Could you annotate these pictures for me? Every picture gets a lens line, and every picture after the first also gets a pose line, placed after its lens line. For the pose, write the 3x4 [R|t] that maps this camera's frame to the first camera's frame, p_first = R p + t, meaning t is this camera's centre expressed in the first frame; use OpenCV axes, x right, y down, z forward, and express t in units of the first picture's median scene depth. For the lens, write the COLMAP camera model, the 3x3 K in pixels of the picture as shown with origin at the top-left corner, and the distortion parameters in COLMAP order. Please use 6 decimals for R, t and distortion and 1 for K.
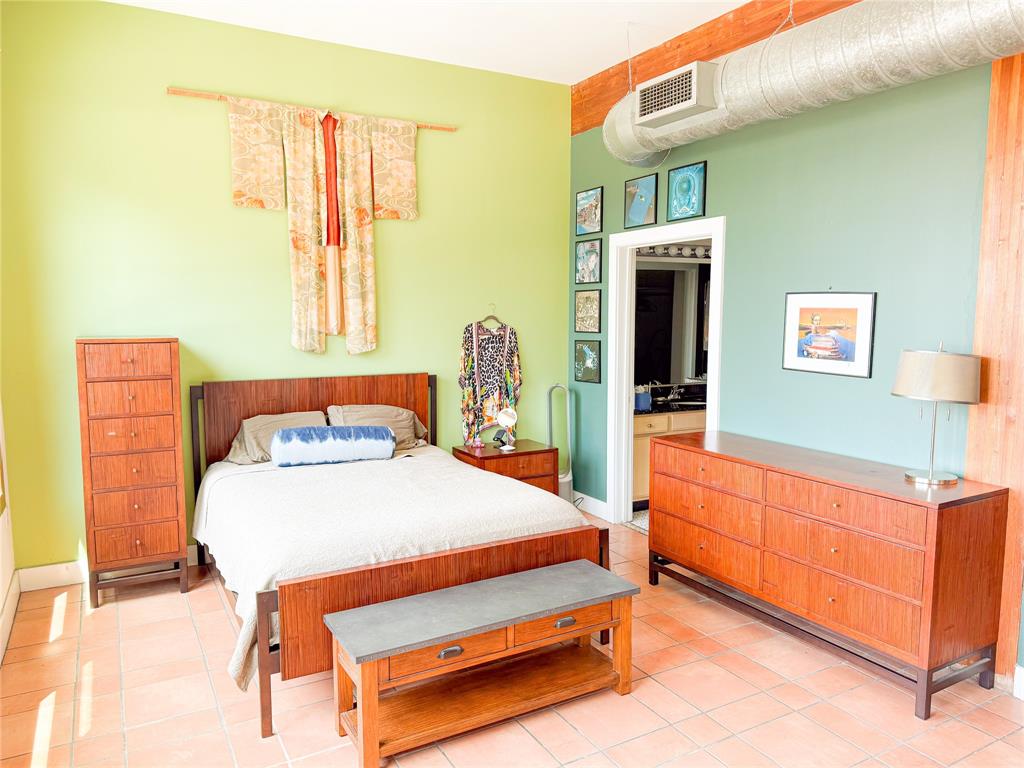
lens RADIAL K [[720.6, 0, 516.4], [0, 720.6, 382.8], [0, 0, 1]] dist [0.045202, -0.061536]
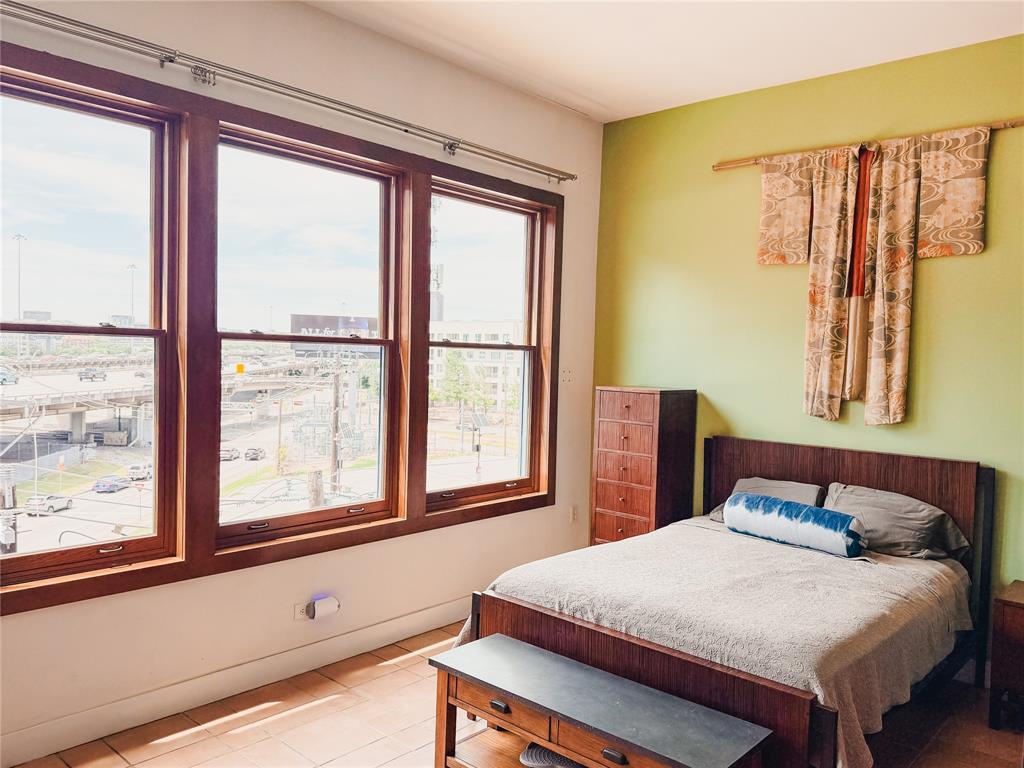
lens RADIAL K [[771.8, 0, 514.2], [0, 771.8, 379.3], [0, 0, 1]] dist [0.014542, -0.047965]
pose [[0.321692, 0.035576, -0.946176, 0.530405], [-0.124077, 0.992261, -0.004876, -0.041399], [0.938680, 0.118967, 0.323616, 0.368817]]
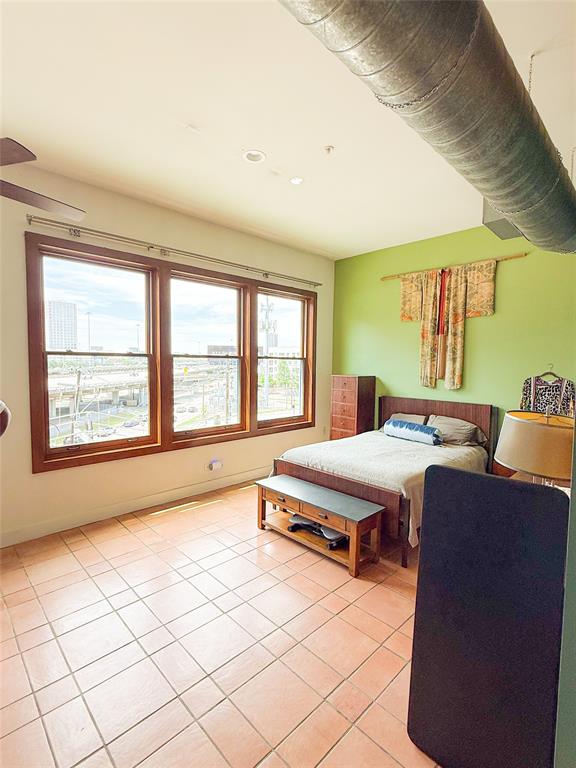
lens RADIAL K [[361.5, 0, 282.4], [0, 361.5, 381.7], [0, 0, 1]] dist [-0.043762, 0.000635]
pose [[0.247953, 0.051739, -0.967390, 0.650630], [-0.111037, 0.993510, 0.024675, -0.040567], [0.962388, 0.101298, 0.252088, 0.382555]]
